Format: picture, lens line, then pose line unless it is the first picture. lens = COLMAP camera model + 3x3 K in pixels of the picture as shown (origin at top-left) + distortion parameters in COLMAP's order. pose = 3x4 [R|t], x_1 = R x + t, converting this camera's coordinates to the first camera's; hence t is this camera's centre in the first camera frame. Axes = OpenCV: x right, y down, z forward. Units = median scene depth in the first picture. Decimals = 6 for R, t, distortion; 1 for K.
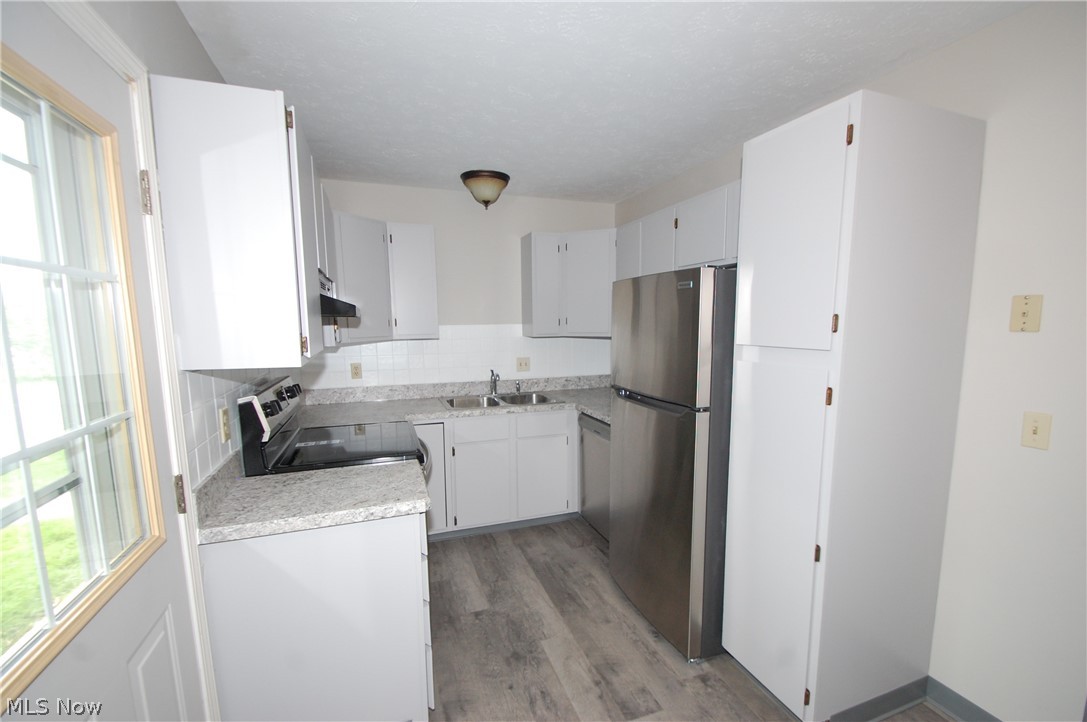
lens RADIAL K [[478.4, 0, 557.3], [0, 478.4, 384.9], [0, 0, 1]] dist [0.016757, -0.017113]
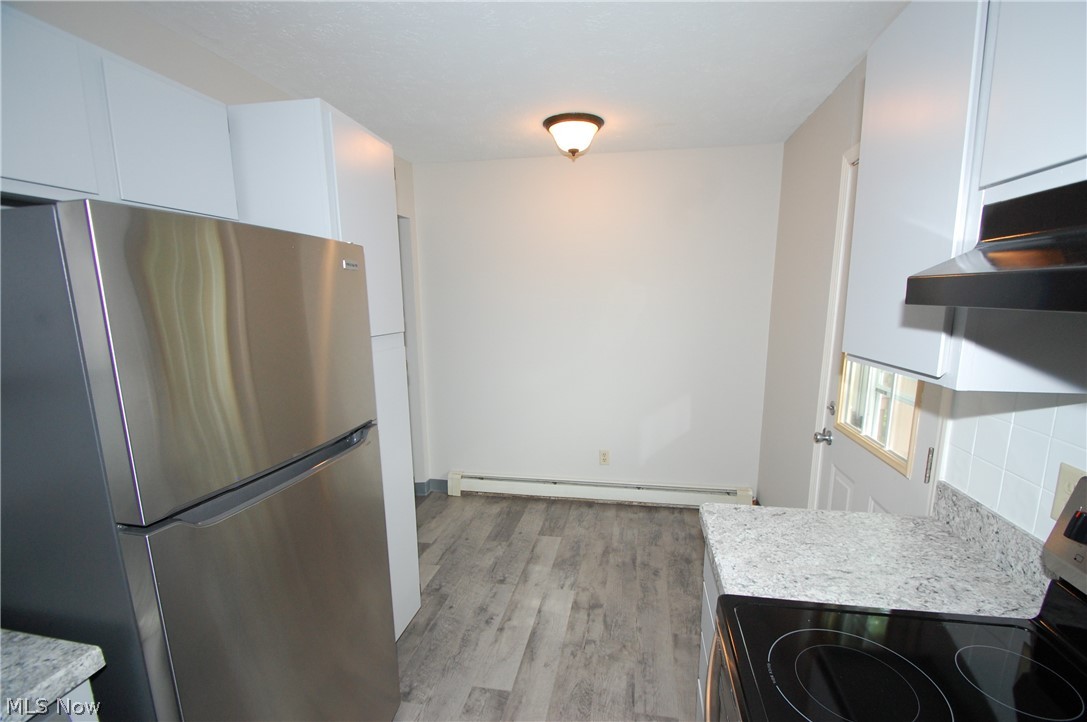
lens RADIAL K [[478.4, 0, 557.3], [0, 478.4, 384.9], [0, 0, 1]] dist [0.016757, -0.017113]
pose [[-0.863554, -0.077149, 0.498319, -0.231038], [0.082001, 0.953588, 0.289735, -0.131601], [-0.497544, 0.291065, -0.817148, 0.896453]]
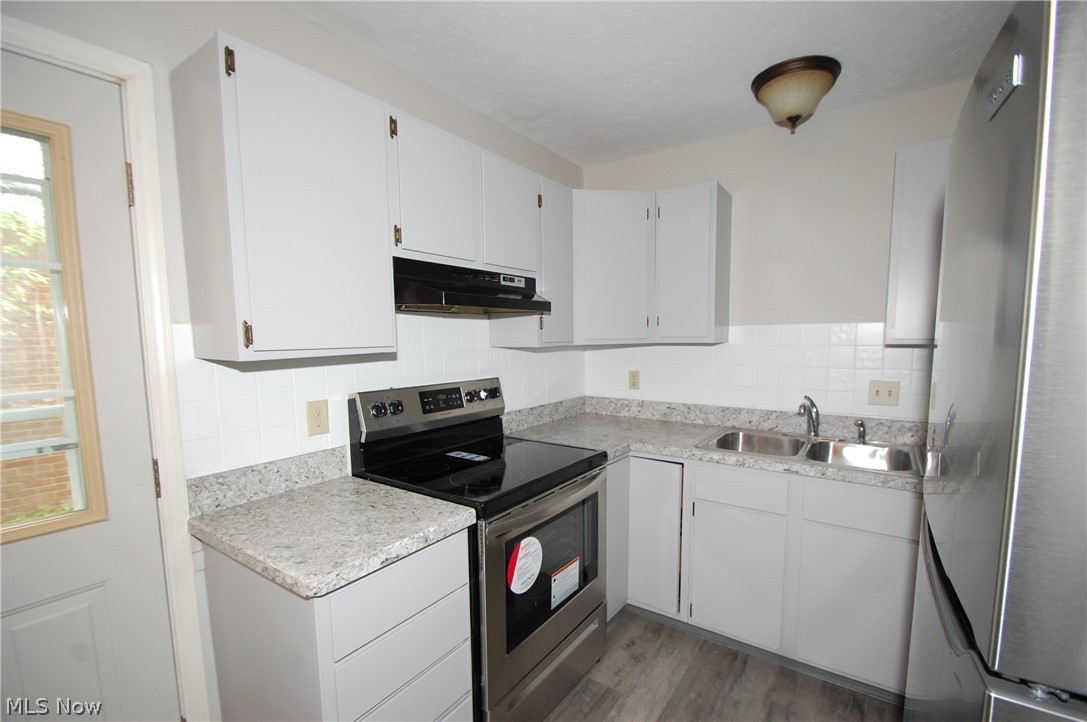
lens RADIAL K [[478.4, 0, 557.3], [0, 478.4, 384.9], [0, 0, 1]] dist [0.016757, -0.017113]
pose [[0.575615, 0.087788, -0.812995, 0.204553], [-0.105738, 0.993864, 0.032454, -0.036733], [0.810855, 0.067283, 0.581366, 0.431183]]
